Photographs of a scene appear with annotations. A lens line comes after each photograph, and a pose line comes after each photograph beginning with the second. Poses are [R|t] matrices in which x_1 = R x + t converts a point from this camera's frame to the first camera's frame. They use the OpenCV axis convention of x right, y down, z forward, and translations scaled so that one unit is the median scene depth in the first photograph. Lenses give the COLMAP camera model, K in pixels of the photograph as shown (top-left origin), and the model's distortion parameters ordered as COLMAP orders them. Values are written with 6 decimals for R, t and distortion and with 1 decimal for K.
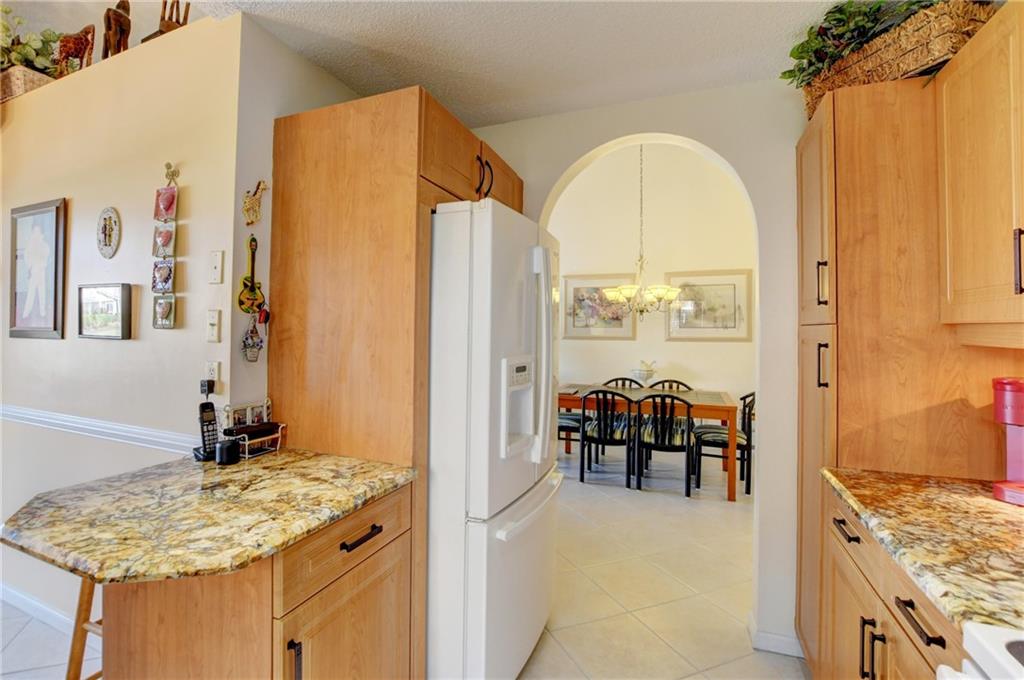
lens RADIAL K [[461.8, 0, 508.3], [0, 461.8, 333.7], [0, 0, 1]] dist [-0.021643, 0.001819]
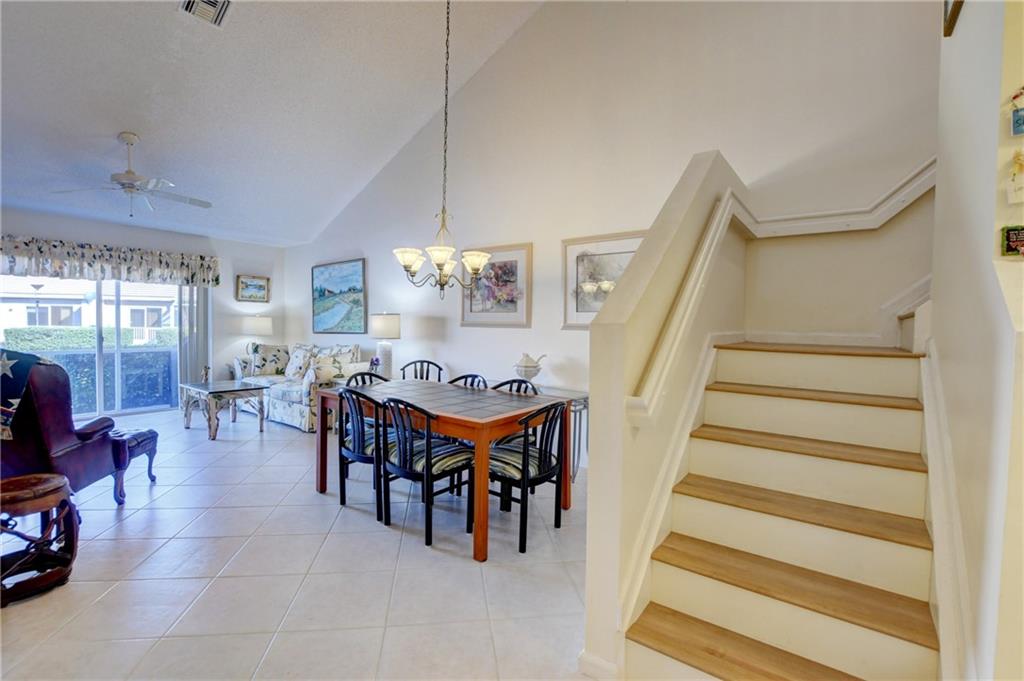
lens RADIAL K [[461.8, 0, 499.5], [0, 461.8, 338.4], [0, 0, 1]] dist [-0.021643, 0.001819]
pose [[0.965089, 0.014308, -0.261532, 0.431223], [-0.007452, 0.999603, 0.027188, 0.010762], [0.261817, -0.024290, 0.964812, 0.224801]]
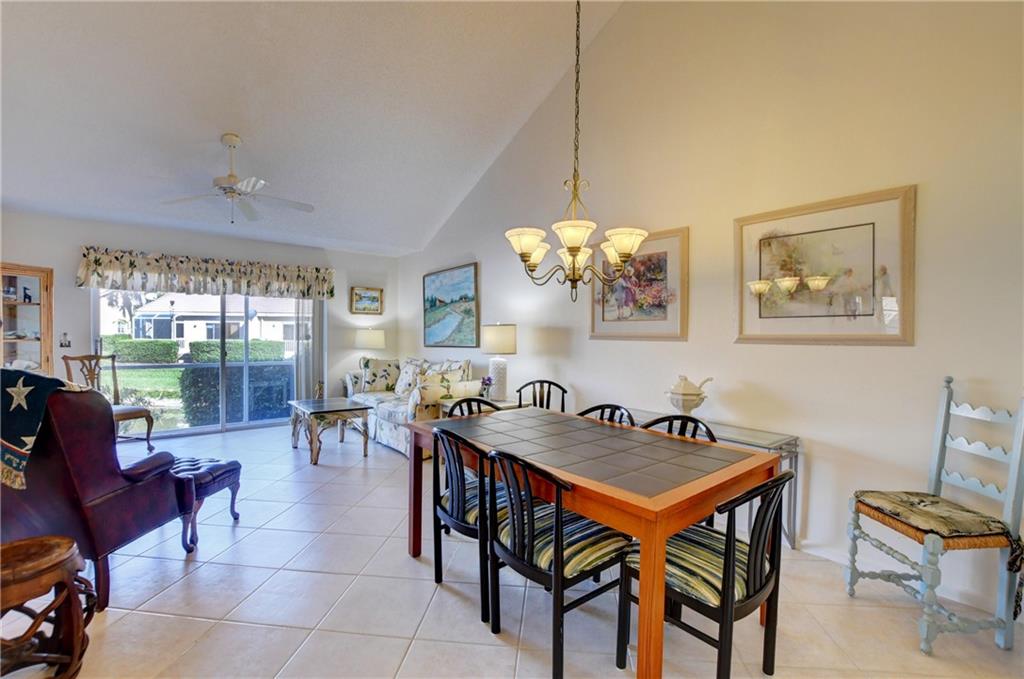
lens RADIAL K [[461.8, 0, 508.4], [0, 461.8, 344.7], [0, 0, 1]] dist [-0.021643, 0.001819]
pose [[0.879864, 0.009089, -0.475139, 0.354663], [-0.001302, 0.999859, 0.016716, 0.009294], [0.475224, -0.014089, 0.879752, 0.376110]]
